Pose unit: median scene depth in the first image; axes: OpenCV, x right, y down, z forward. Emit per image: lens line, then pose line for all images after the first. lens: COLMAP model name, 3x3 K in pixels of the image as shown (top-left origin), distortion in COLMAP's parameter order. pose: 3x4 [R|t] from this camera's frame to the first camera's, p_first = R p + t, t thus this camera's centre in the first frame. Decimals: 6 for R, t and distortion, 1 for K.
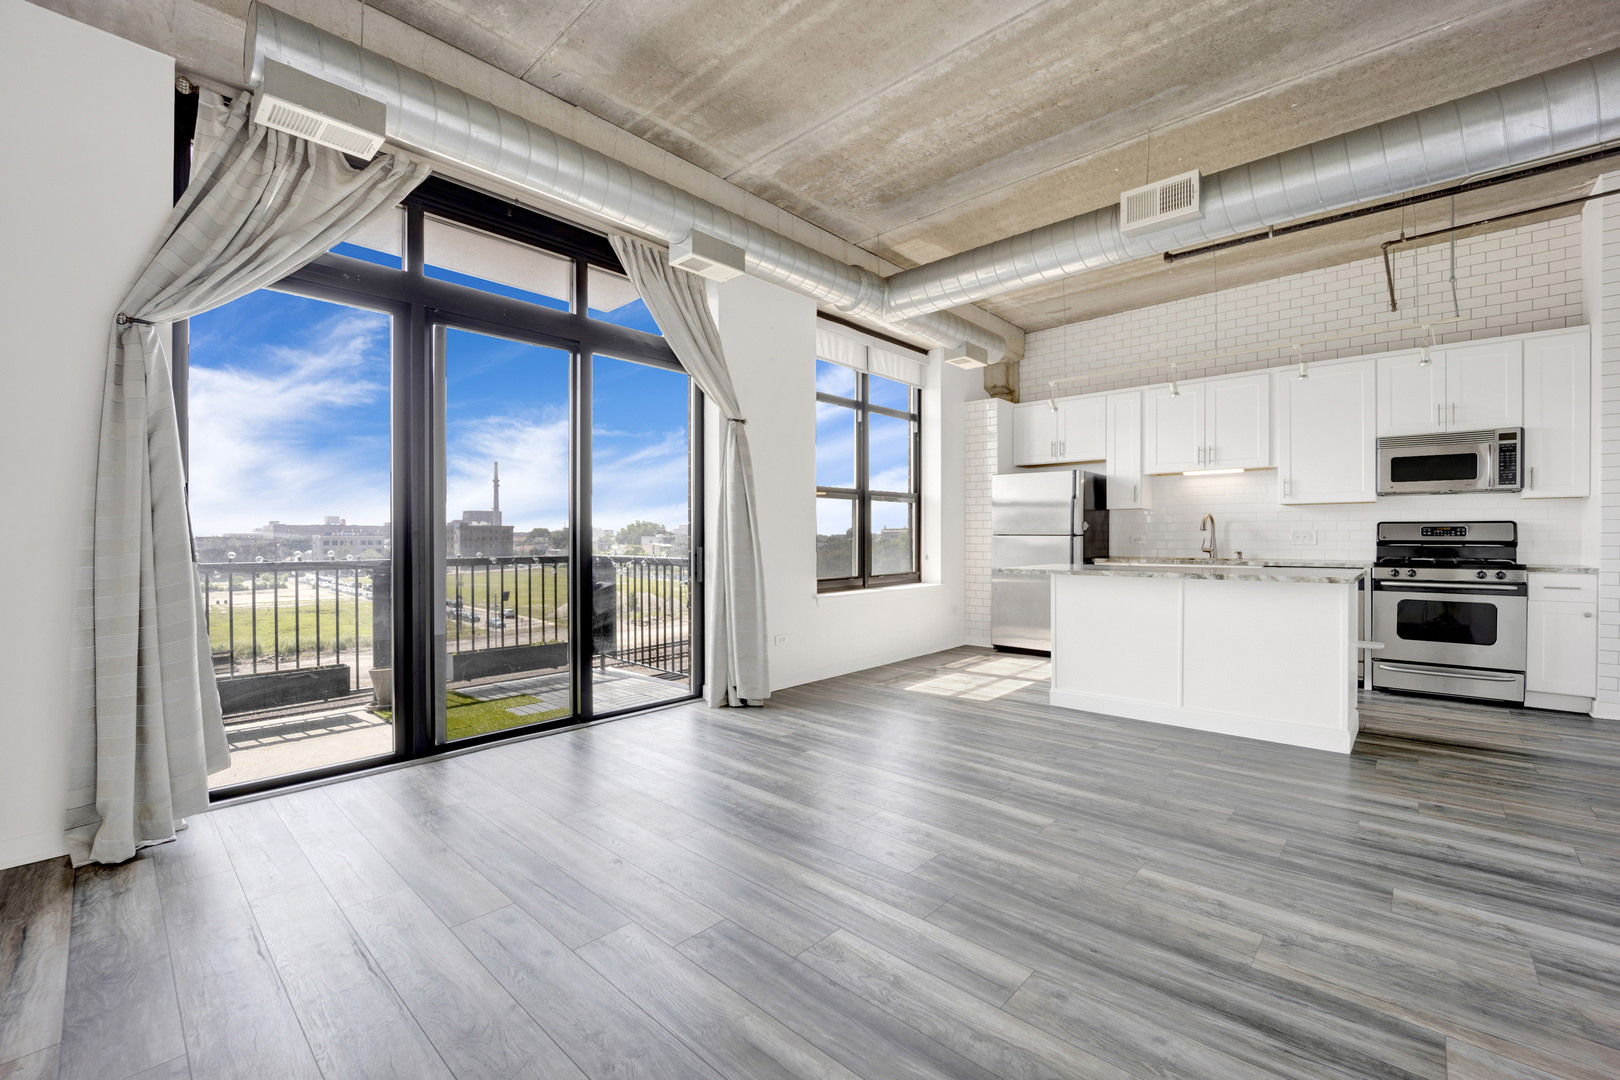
lens RADIAL K [[673.3, 0, 806.9], [0, 673.3, 535.9], [0, 0, 1]] dist [-0.017813, 0.002067]
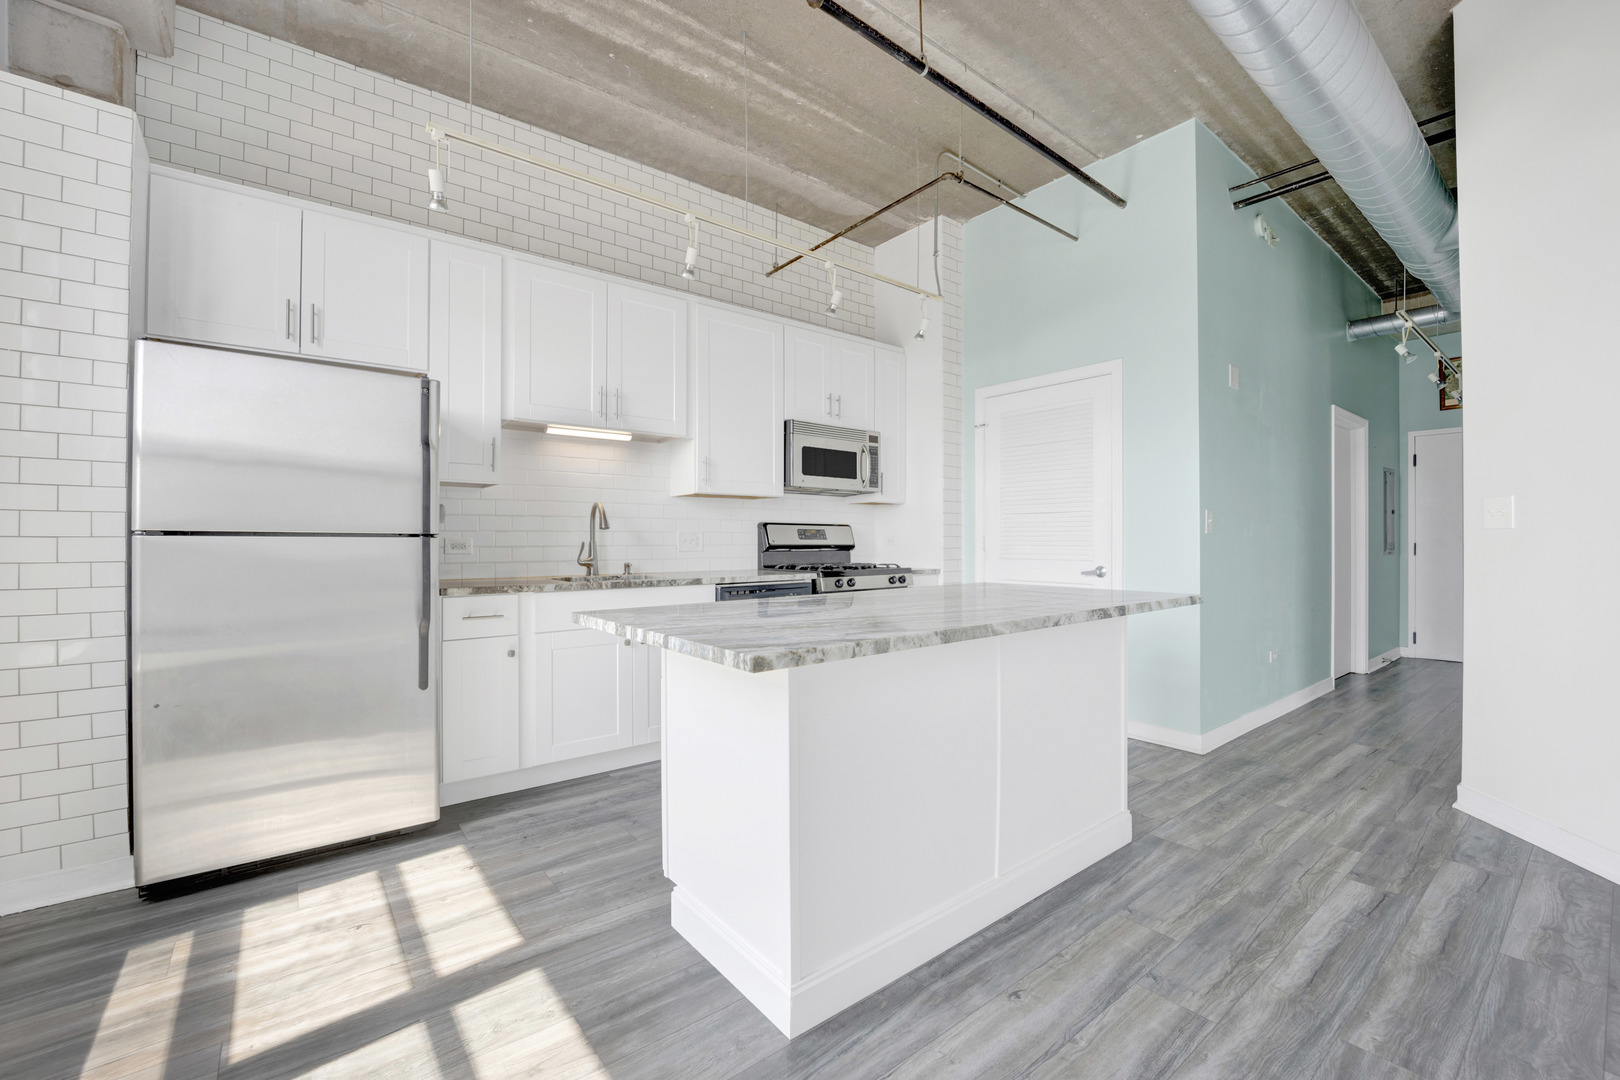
lens RADIAL K [[673.3, 0, 809.3], [0, 673.3, 545.4], [0, 0, 1]] dist [-0.017813, 0.002067]
pose [[0.158003, -0.006665, 0.987416, 0.041106], [0.001172, 0.999978, 0.006562, 0.003605], [-0.987438, 0.000120, 0.158007, 1.034087]]
